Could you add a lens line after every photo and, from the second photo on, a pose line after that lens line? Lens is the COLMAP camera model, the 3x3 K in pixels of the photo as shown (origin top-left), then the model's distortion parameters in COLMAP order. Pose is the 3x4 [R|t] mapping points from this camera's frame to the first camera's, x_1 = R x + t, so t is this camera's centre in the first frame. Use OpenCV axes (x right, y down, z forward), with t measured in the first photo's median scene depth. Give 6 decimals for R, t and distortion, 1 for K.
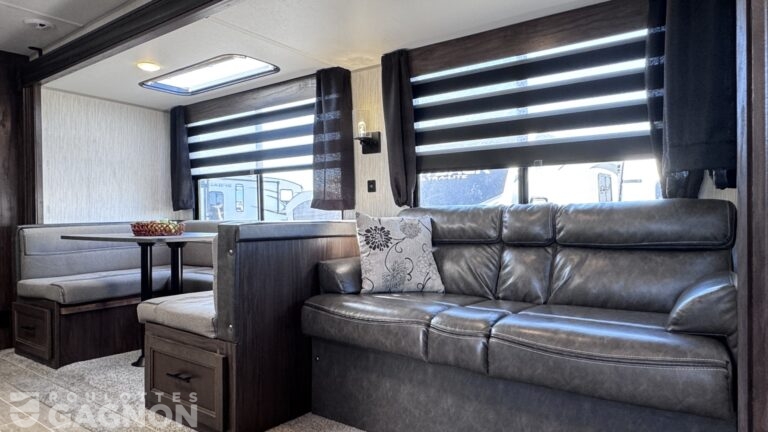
lens RADIAL K [[486.7, 0, 384.0], [0, 486.7, 216.0], [0, 0, 1]] dist [0.000394, 0.000726]
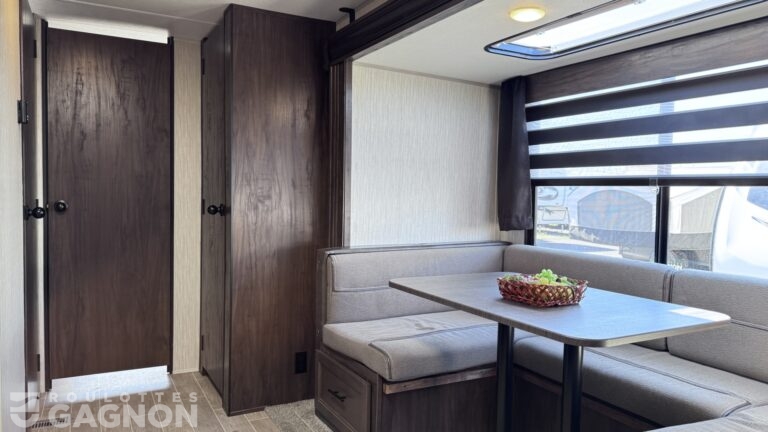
lens RADIAL K [[554.6, 0, 384.0], [0, 554.6, 216.0], [0, 0, 1]] dist [0.094720, -0.128287]
pose [[0.901677, 0.047914, -0.429747, -0.308074], [-0.031050, 0.998451, 0.046174, -0.079430], [0.431294, -0.028290, 0.901768, 0.268197]]
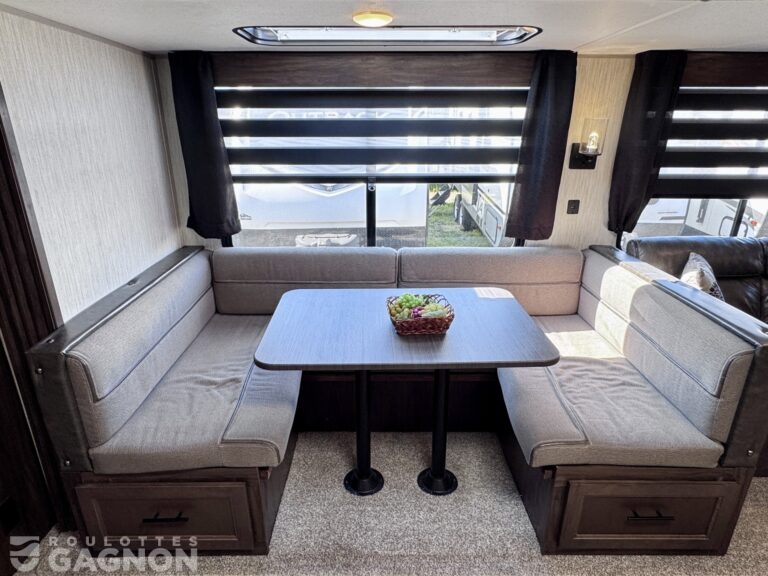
lens RADIAL K [[477.3, 0, 384.0], [0, 477.3, 288.0], [0, 0, 1]] dist [-0.000355, -0.000429]
pose [[0.804771, -0.185542, 0.563842, -0.765328], [-0.008088, 0.946376, 0.322965, -0.188823], [-0.593531, -0.264473, 0.760115, 0.500538]]
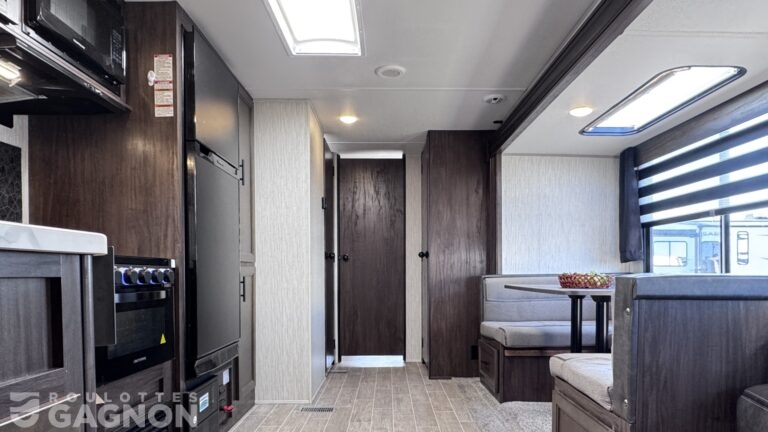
lens RADIAL K [[483.8, 0, 382.9], [0, 483.8, 279.4], [0, 0, 1]] dist [0.000509, 0.000810]
pose [[0.590474, 0.022623, -0.806740, 0.057883], [-0.005711, 0.999699, 0.023853, 0.002444], [0.807036, -0.009477, 0.590426, 0.111900]]
